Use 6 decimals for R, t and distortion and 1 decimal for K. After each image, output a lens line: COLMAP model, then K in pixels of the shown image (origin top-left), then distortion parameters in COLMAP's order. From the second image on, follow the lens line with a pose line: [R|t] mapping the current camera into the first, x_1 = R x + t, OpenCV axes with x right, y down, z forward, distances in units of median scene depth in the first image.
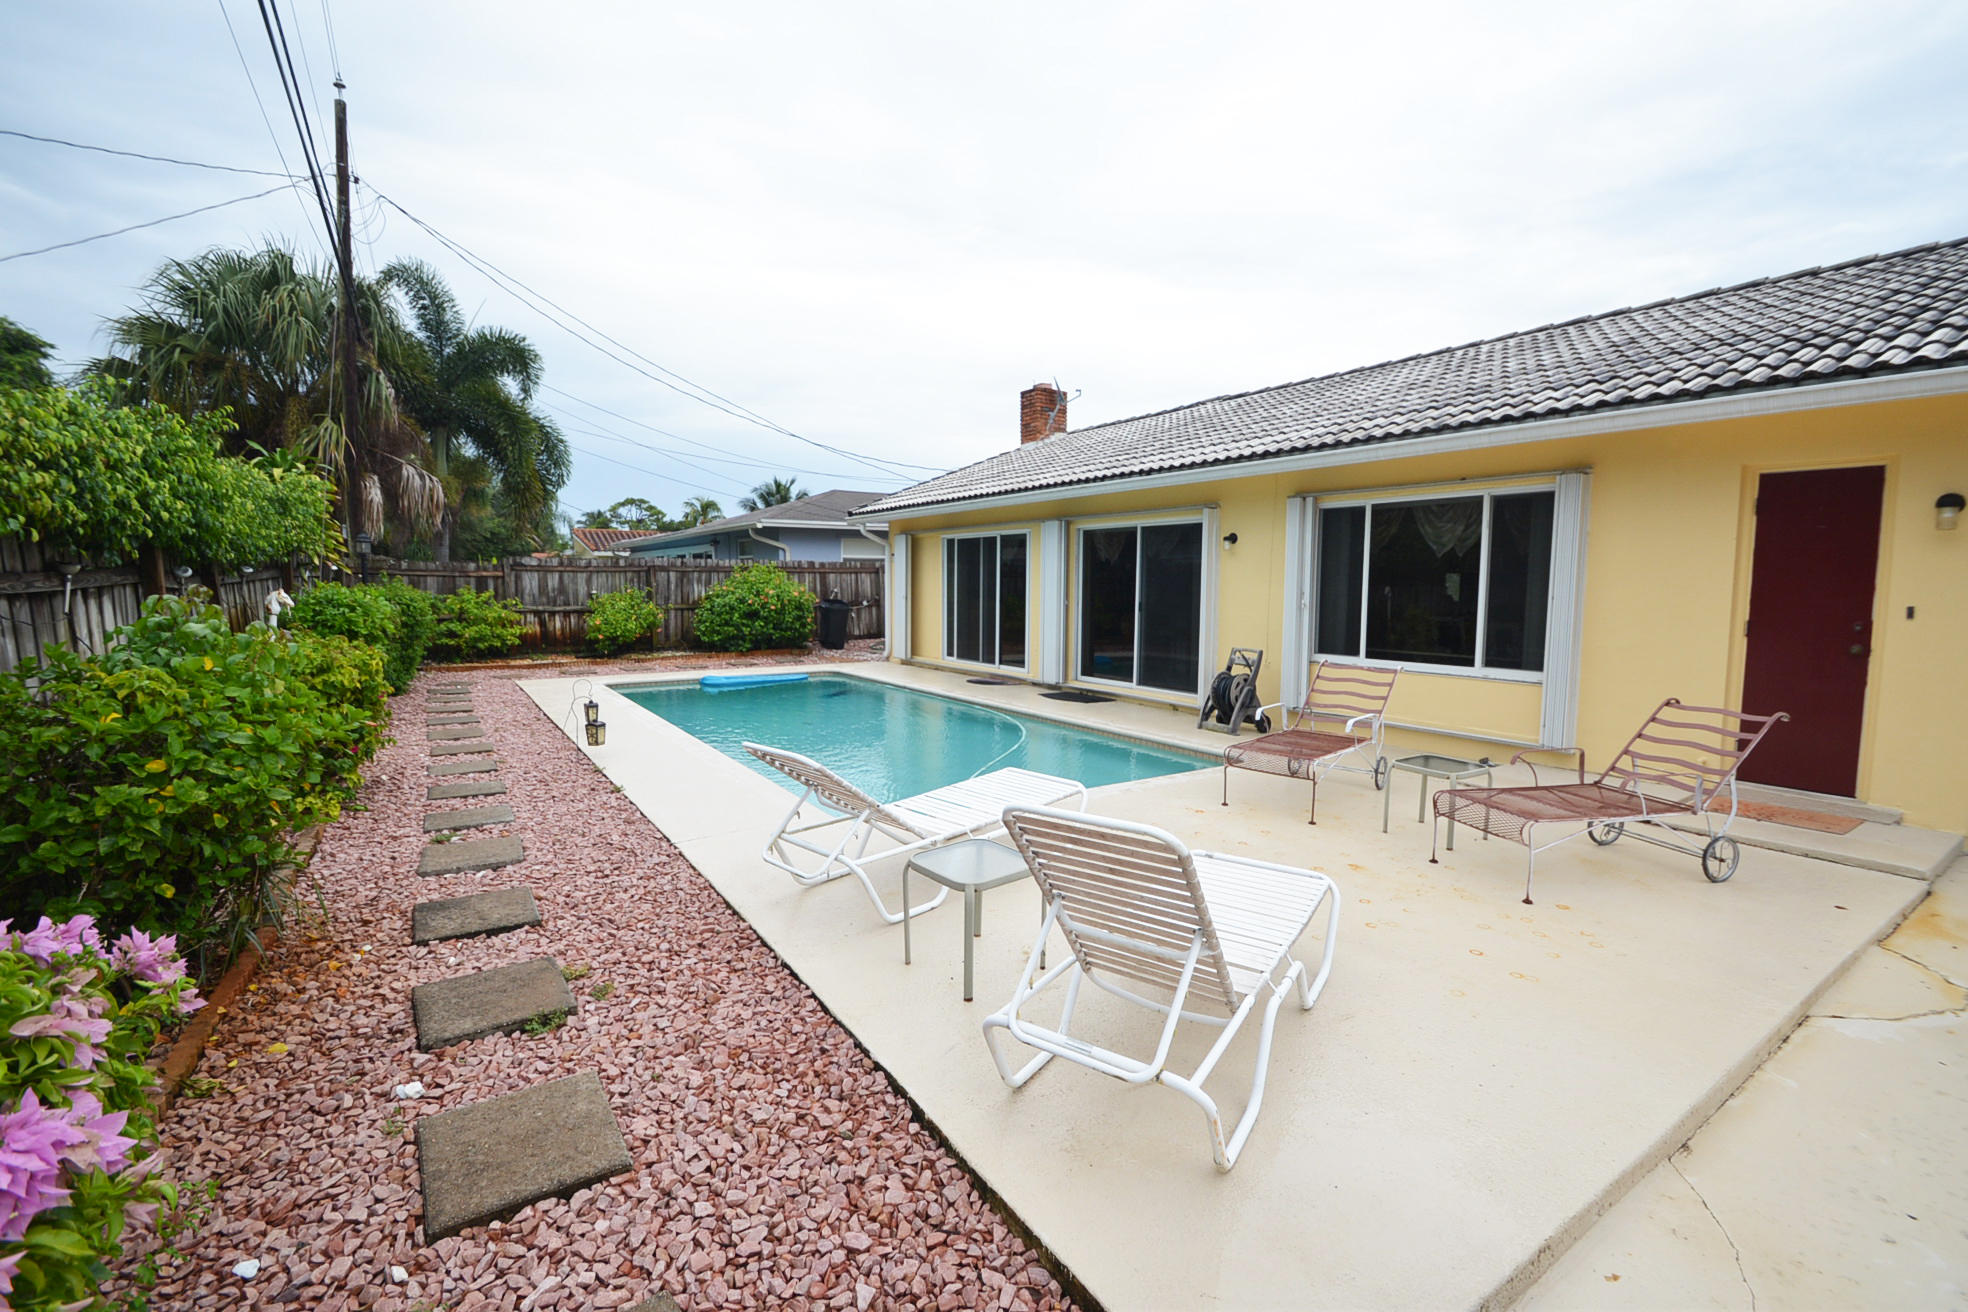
lens RADIAL K [[876.0, 0, 990.4], [0, 876.0, 653.4], [0, 0, 1]] dist [-0.000606, -0.003639]
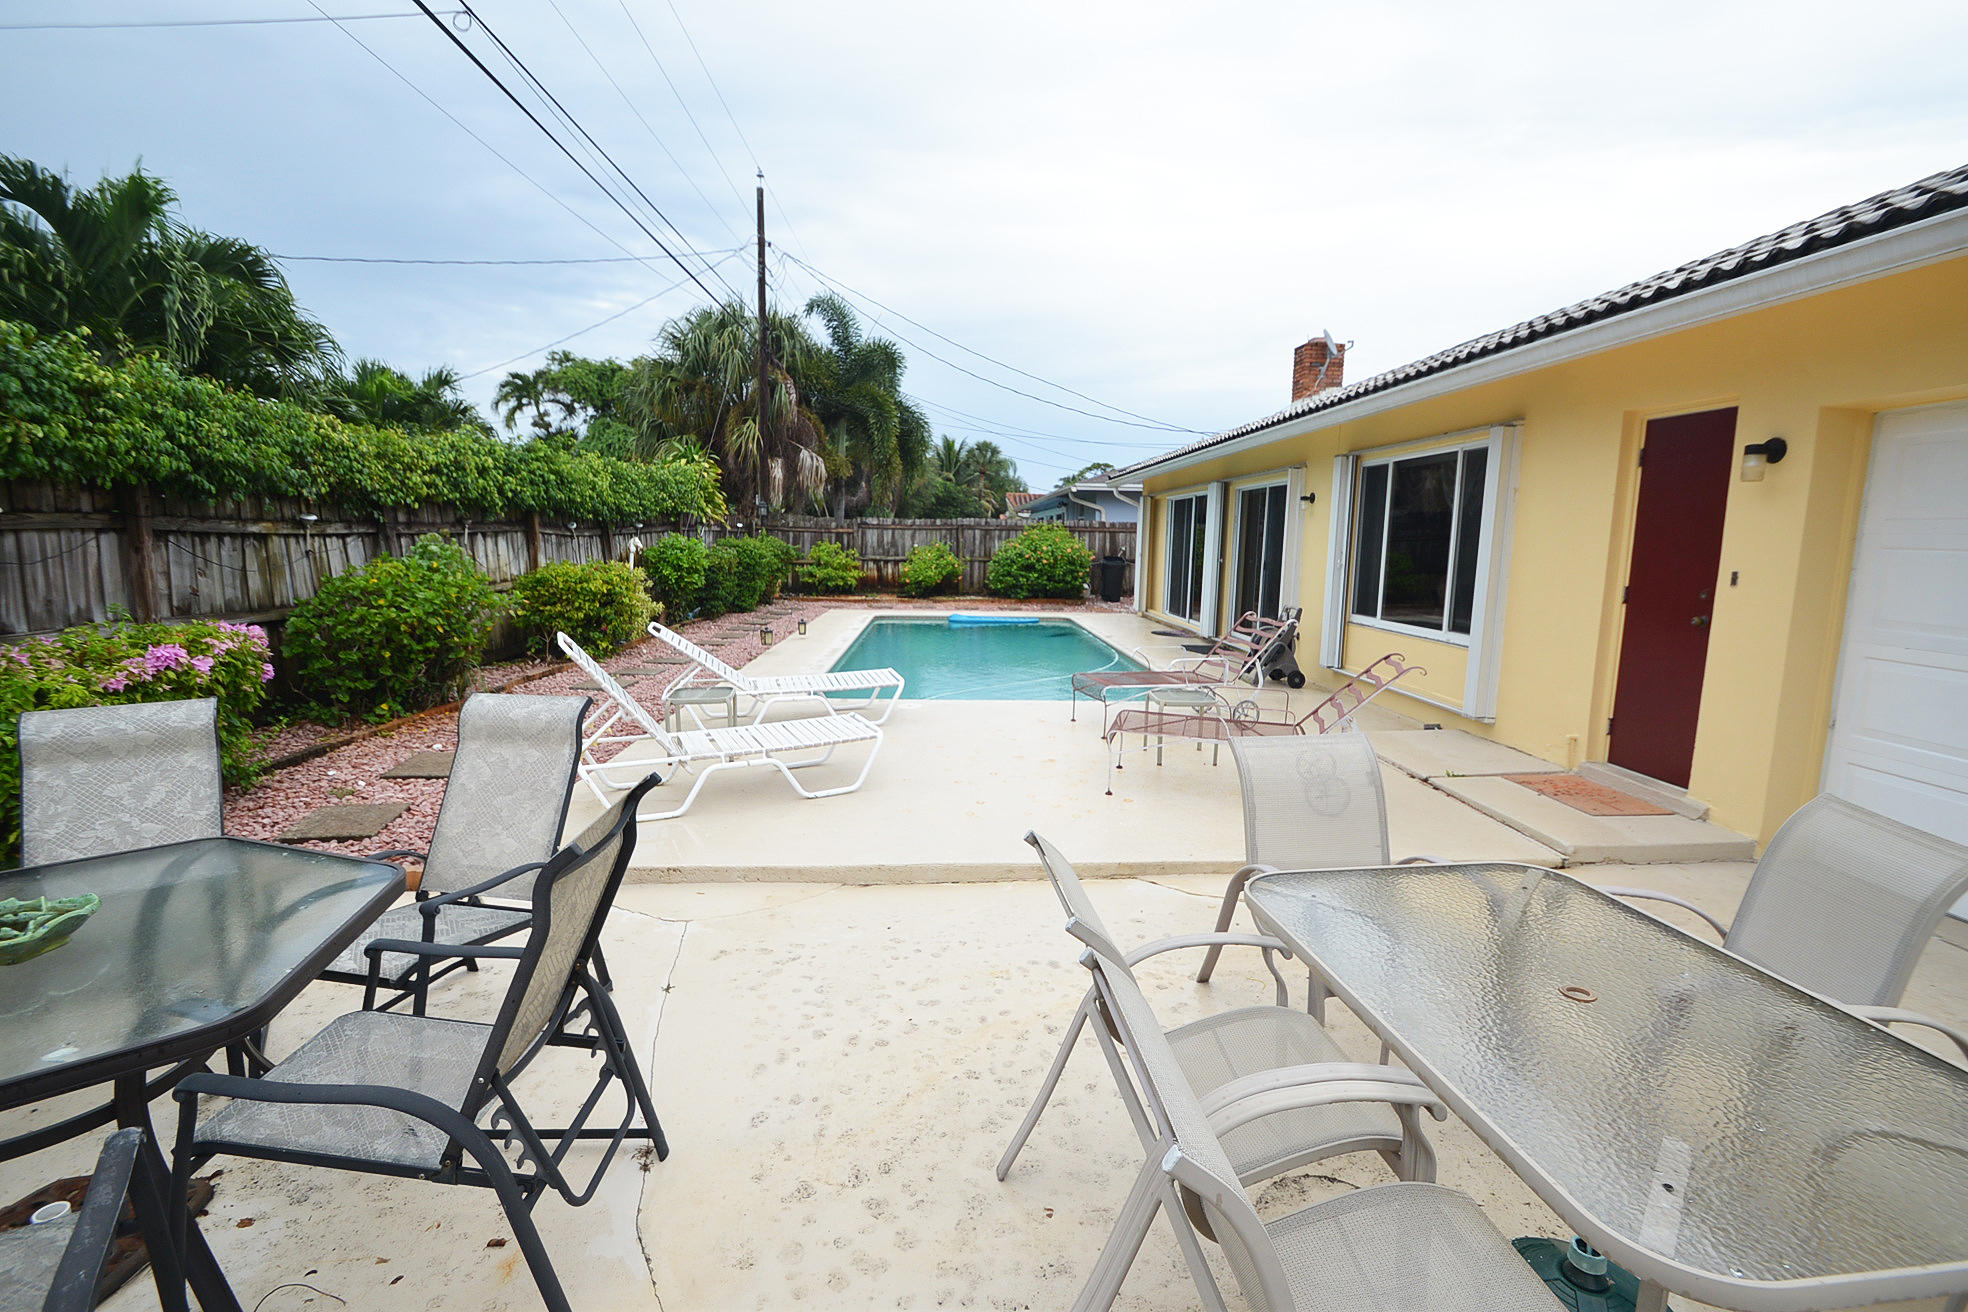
lens RADIAL K [[876.0, 0, 973.5], [0, 876.0, 657.6], [0, 0, 1]] dist [-0.000606, -0.003639]
pose [[0.858419, 0.080062, -0.506662, 0.290892], [-0.055720, 0.996453, 0.063053, 0.006323], [0.509913, -0.025895, 0.859836, -0.044333]]
